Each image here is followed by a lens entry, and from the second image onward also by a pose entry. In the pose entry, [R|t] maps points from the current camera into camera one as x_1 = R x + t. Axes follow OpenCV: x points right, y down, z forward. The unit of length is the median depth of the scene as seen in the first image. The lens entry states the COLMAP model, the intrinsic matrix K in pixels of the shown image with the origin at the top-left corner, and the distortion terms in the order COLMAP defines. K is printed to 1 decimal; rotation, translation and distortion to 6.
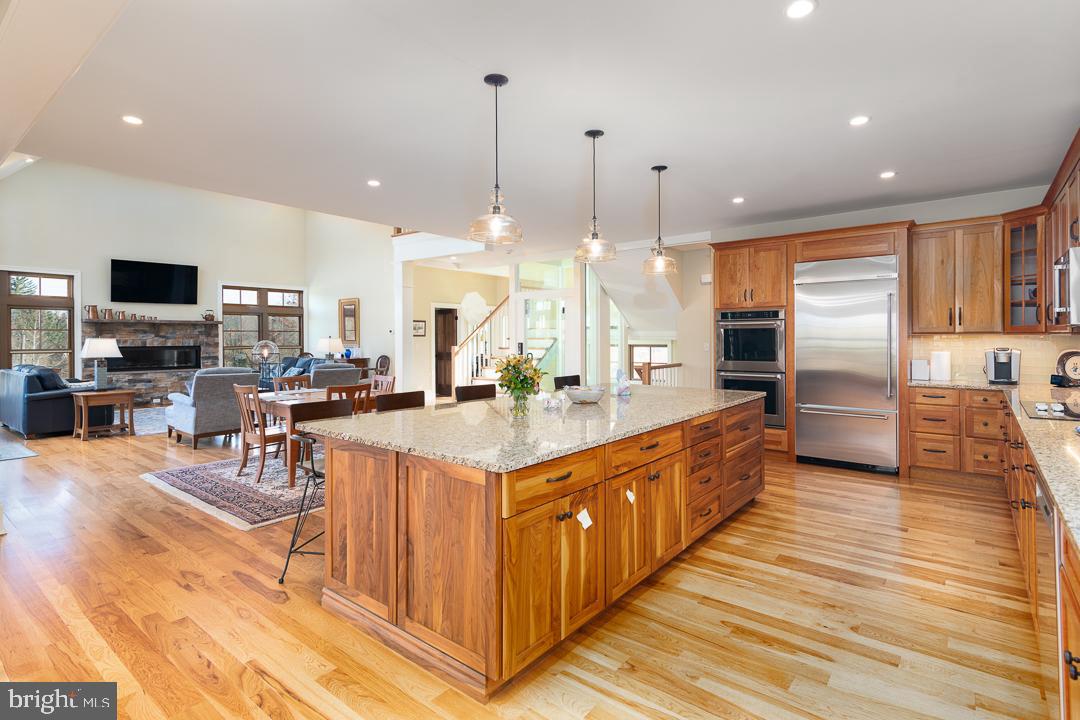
lens RADIAL K [[529.6, 0, 552.9], [0, 529.6, 331.4], [0, 0, 1]] dist [0.021264, -0.001270]
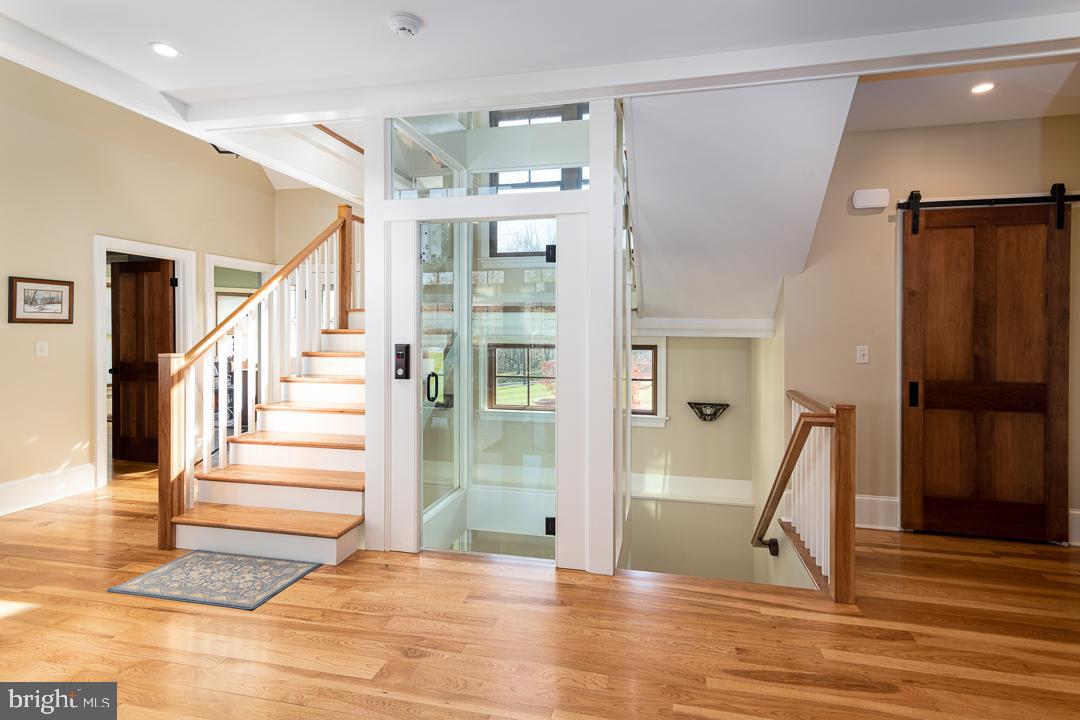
lens RADIAL K [[496.2, 0, 523.1], [0, 496.2, 339.5], [0, 0, 1]] dist [0.016945, -0.000619]
pose [[0.904143, 0.008911, 0.427137, -0.363954], [-0.016965, 0.999743, 0.015053, 0.032663], [-0.426893, -0.020857, 0.904062, 1.896351]]
